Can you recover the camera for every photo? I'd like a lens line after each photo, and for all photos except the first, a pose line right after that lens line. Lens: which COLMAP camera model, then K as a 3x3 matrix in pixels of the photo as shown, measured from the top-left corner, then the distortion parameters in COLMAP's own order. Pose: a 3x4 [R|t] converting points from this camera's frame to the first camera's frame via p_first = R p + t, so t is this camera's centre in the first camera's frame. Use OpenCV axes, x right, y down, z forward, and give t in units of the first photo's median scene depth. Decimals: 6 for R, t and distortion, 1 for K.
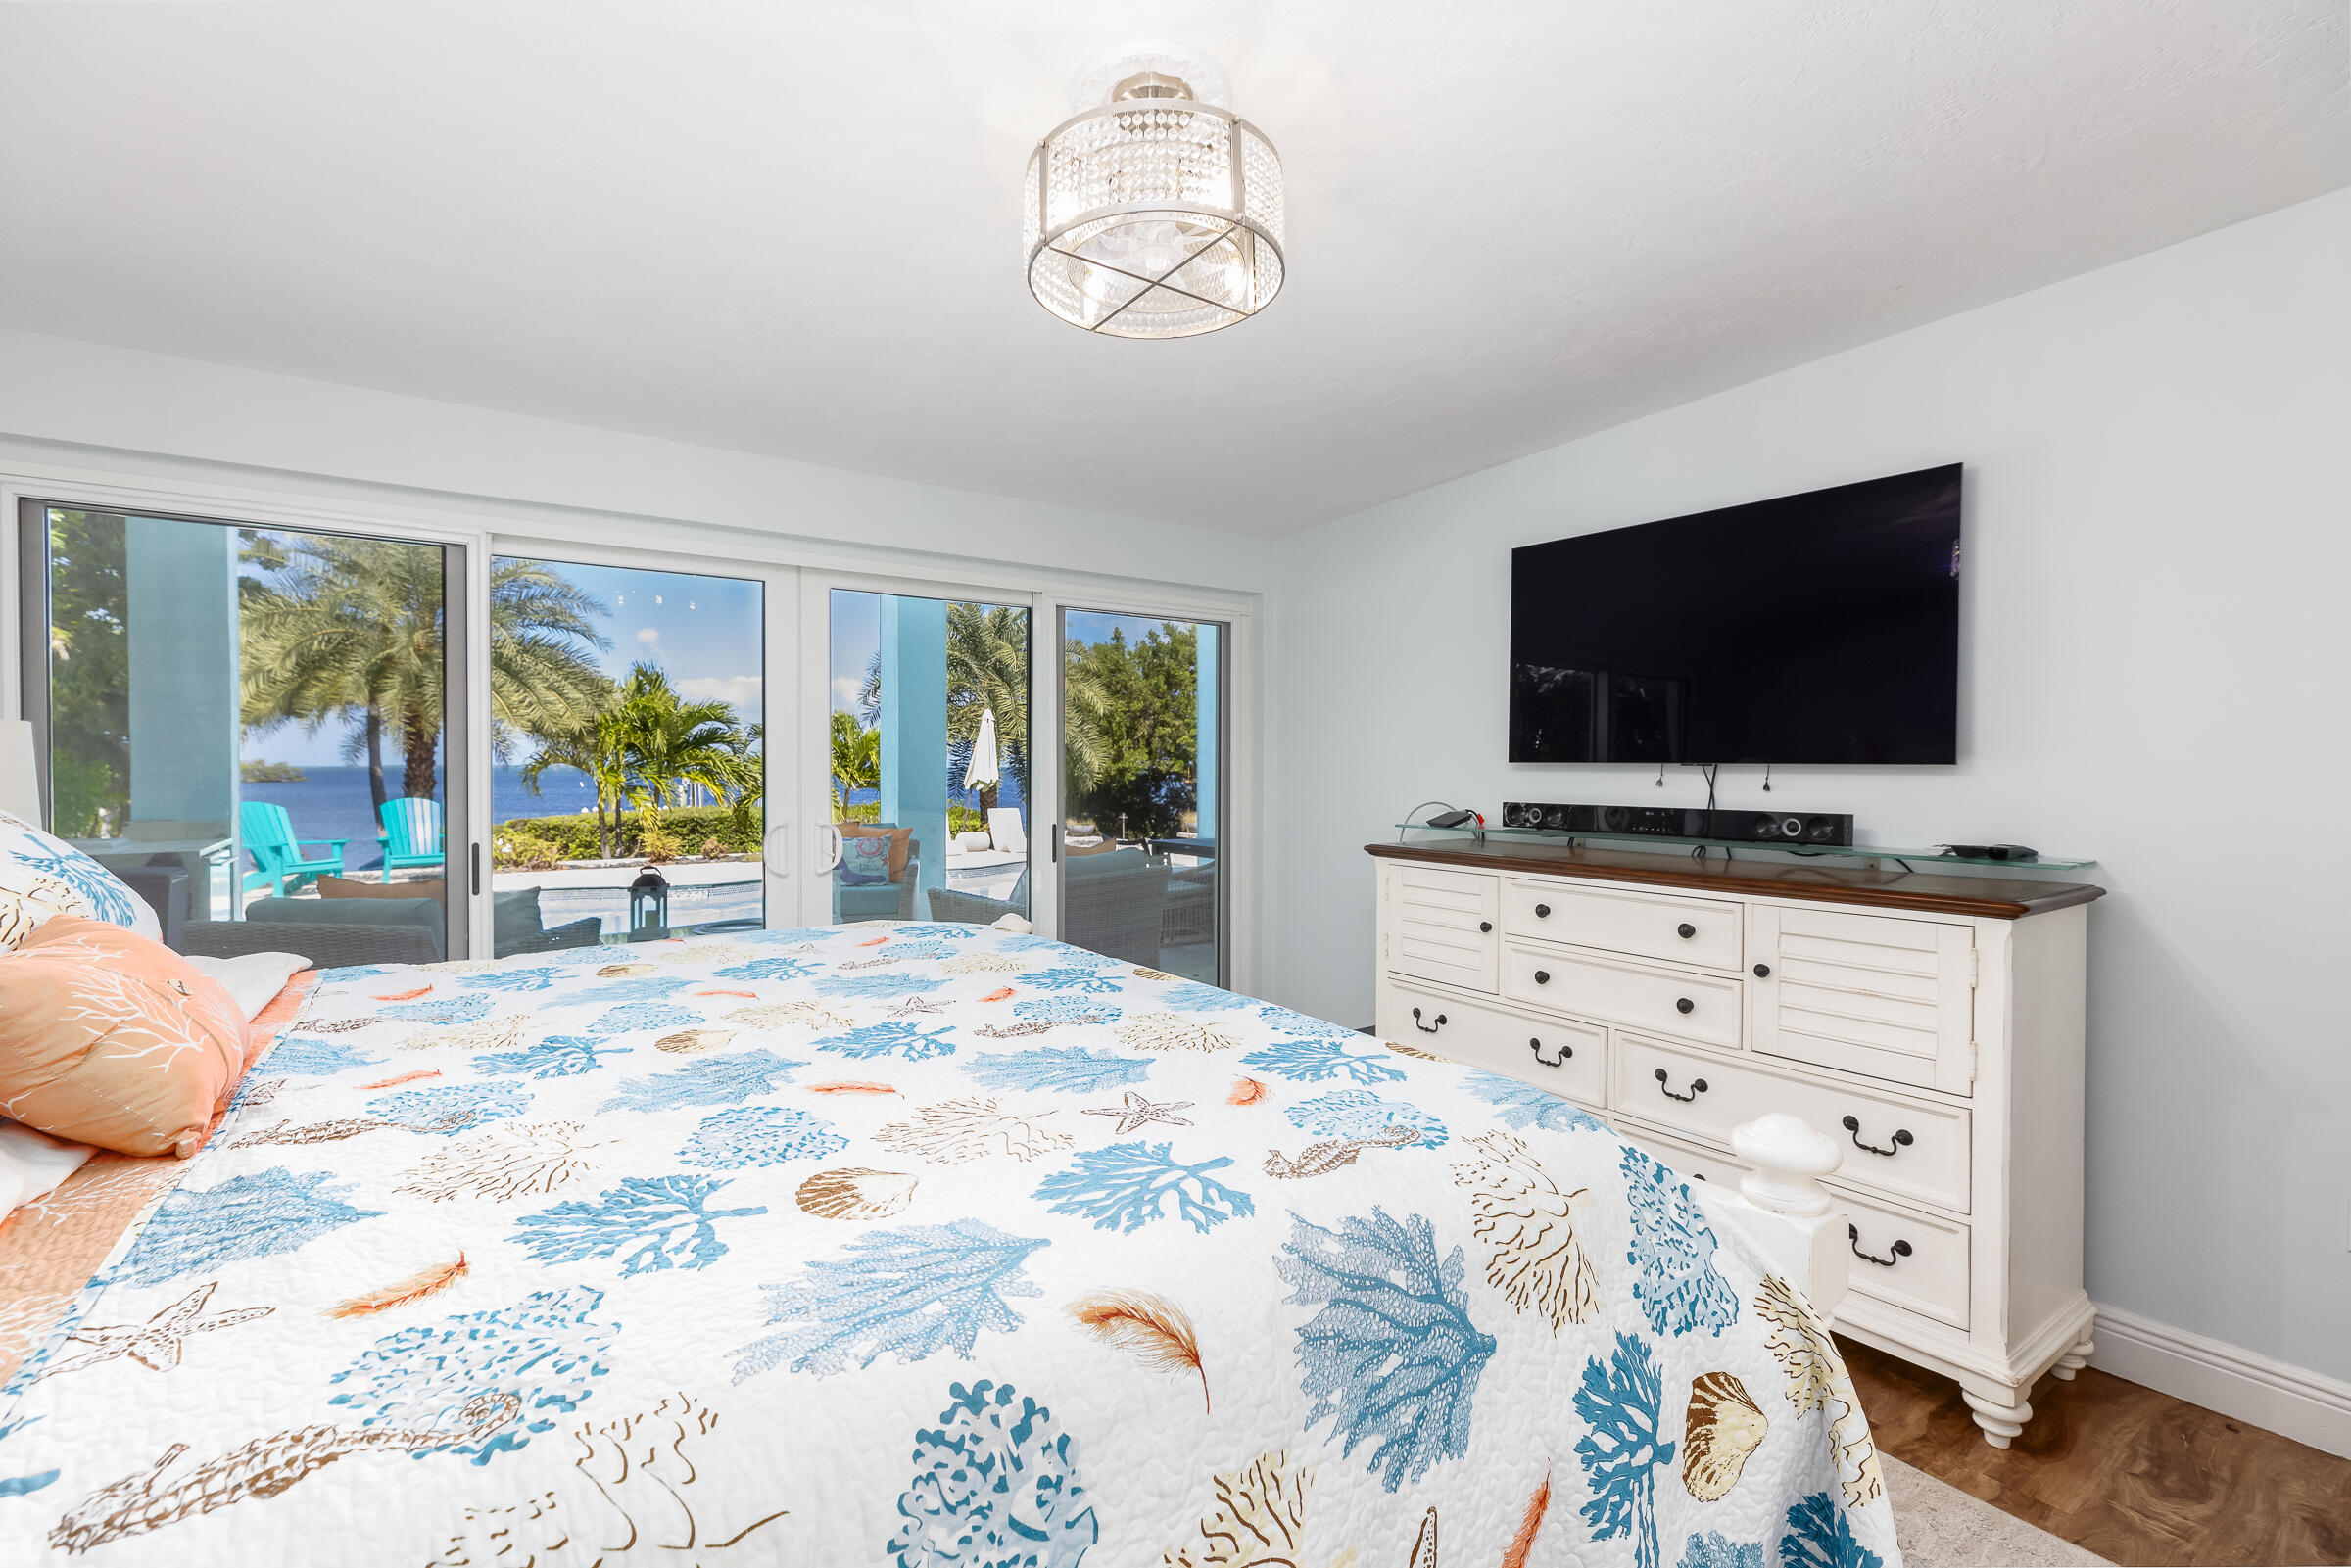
lens RADIAL K [[1083.3, 0, 1169.3], [0, 1083.3, 766.8], [0, 0, 1]] dist [0.026902, -0.000287]
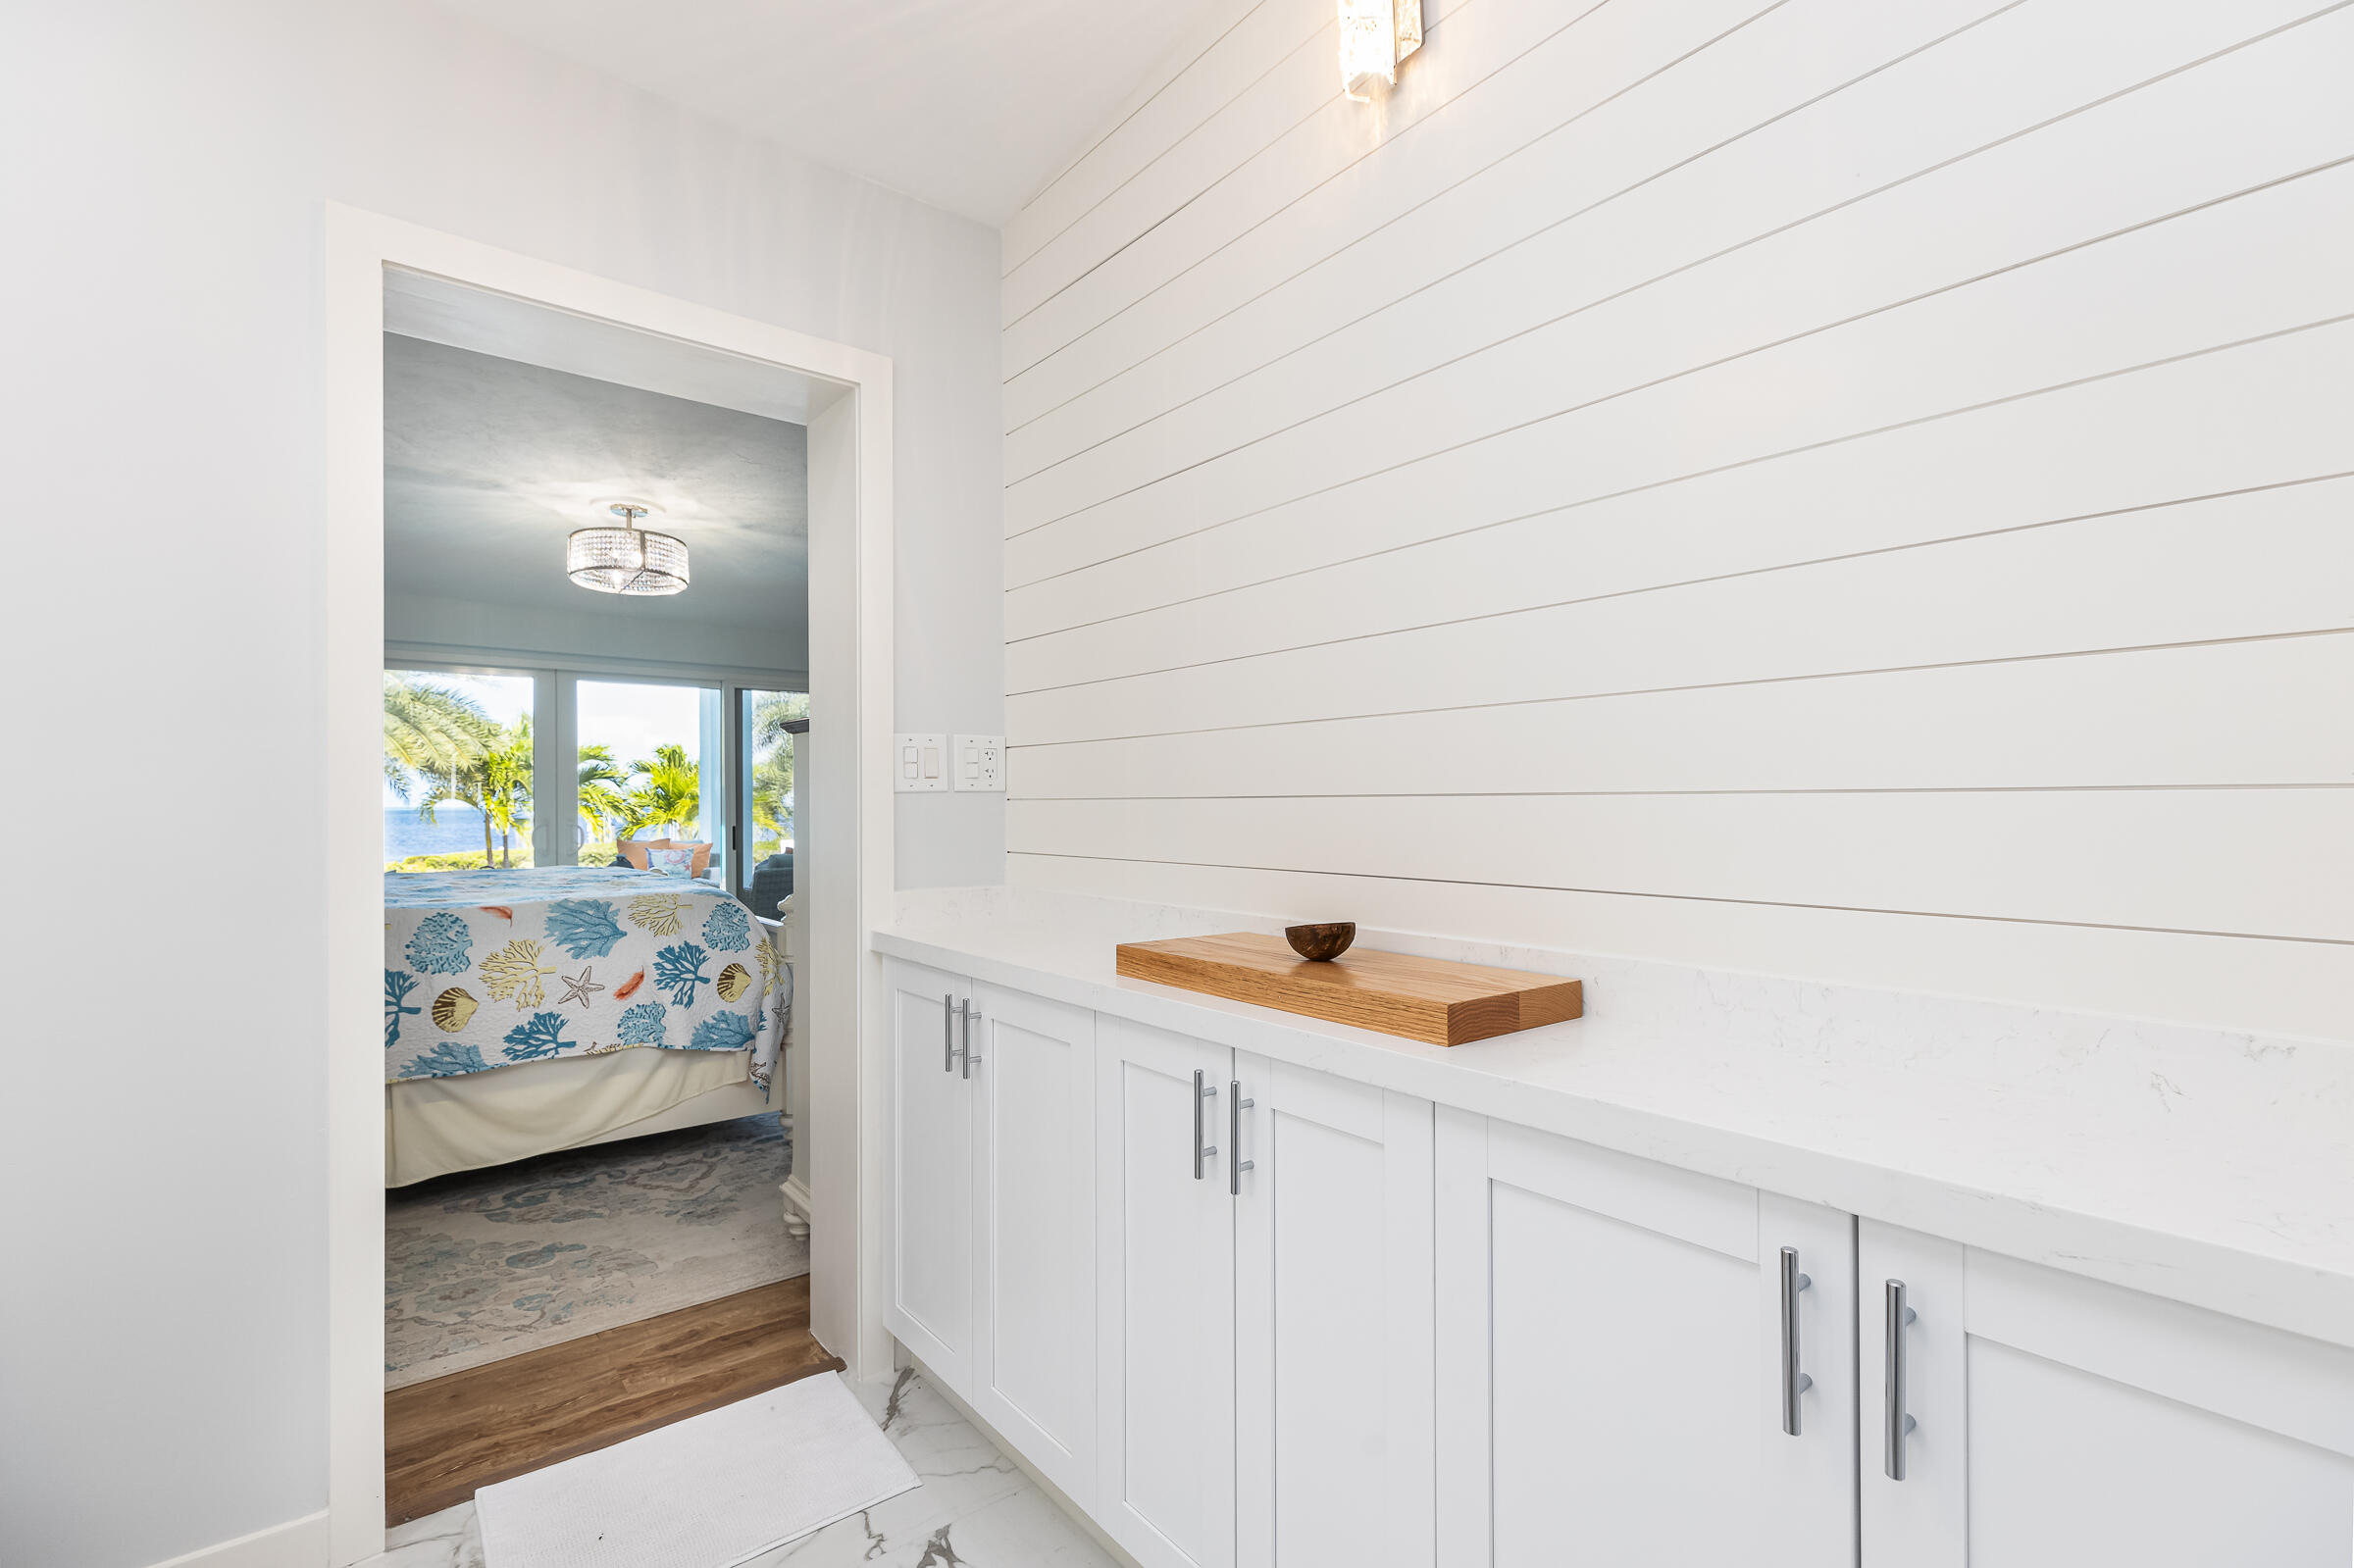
lens RADIAL K [[1084.7, 0, 1170.8], [0, 1084.7, 766.8], [0, 0, 1]] dist [0.026902, -0.000287]
pose [[0.998265, -0.006205, 0.058545, 0.112190], [0.008036, 0.999484, -0.031091, 0.005956], [-0.058322, 0.031507, 0.997801, -0.162622]]
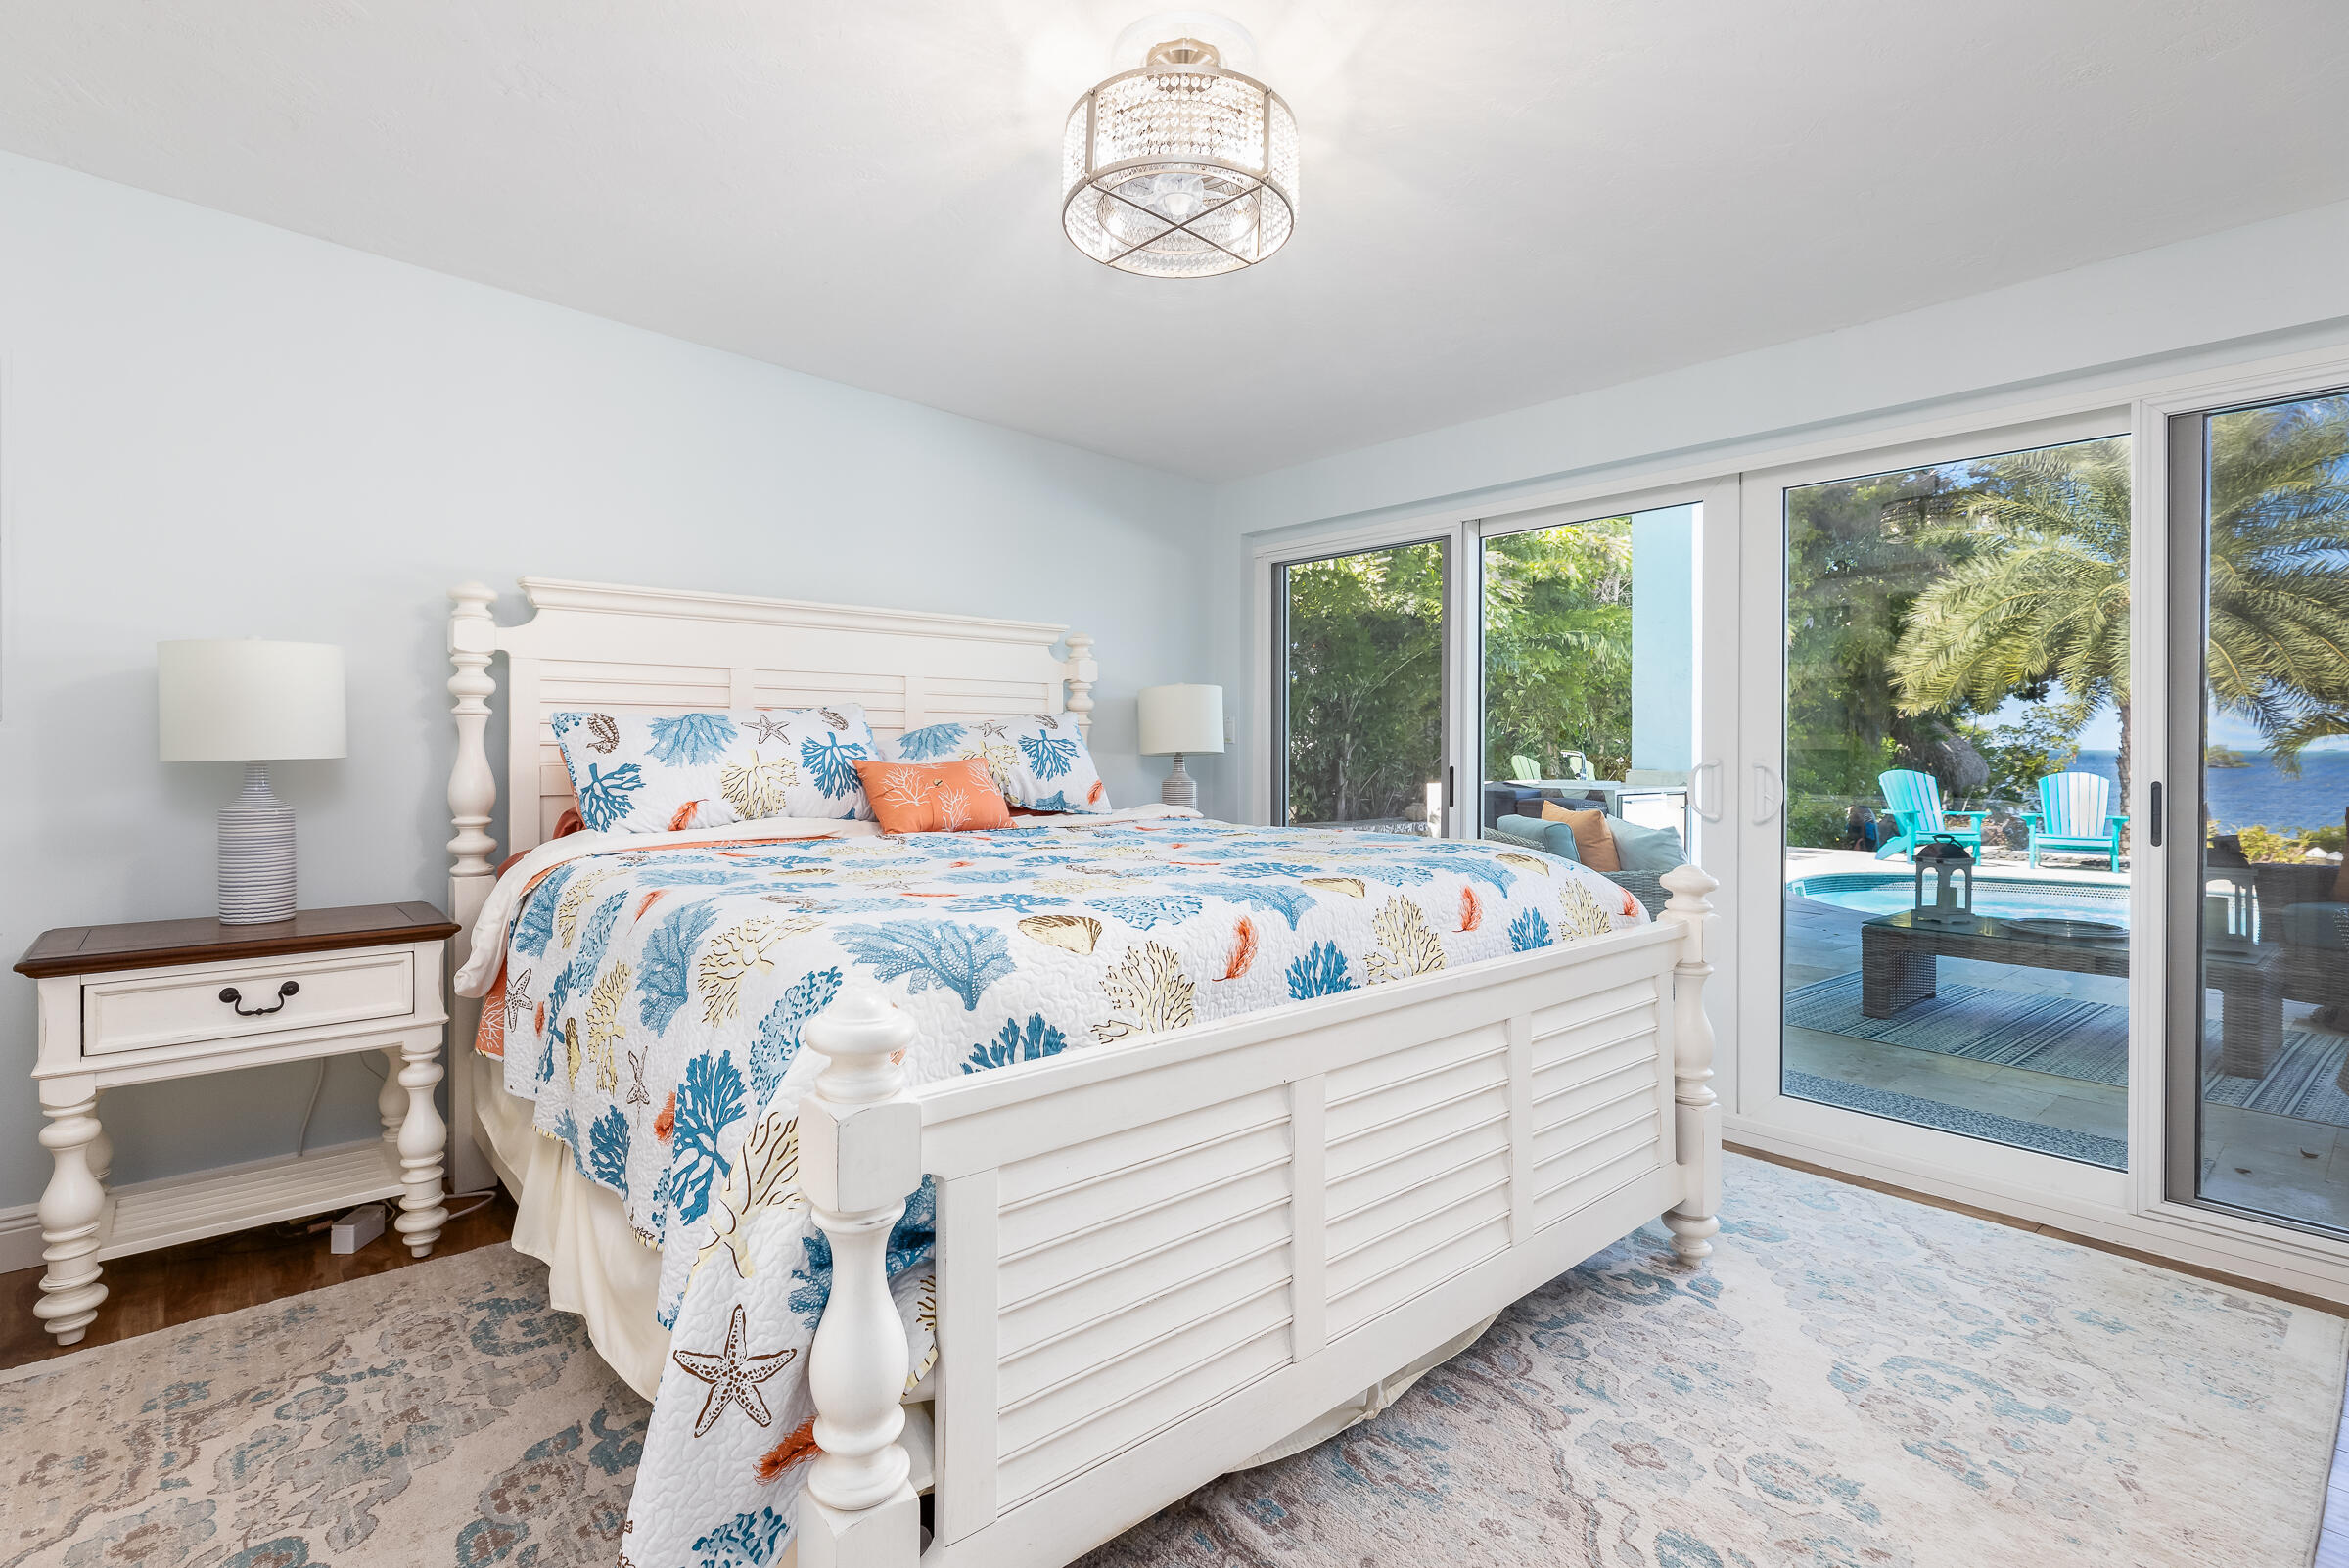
lens RADIAL K [[1082.5, 0, 1168.3], [0, 1082.5, 766.8], [0, 0, 1]] dist [0.026902, -0.000287]
pose [[0.063539, 0.025716, -0.997648, 0.116816], [-0.012824, 0.999606, 0.024950, 0.008607], [0.997897, 0.011208, 0.063844, 0.177504]]
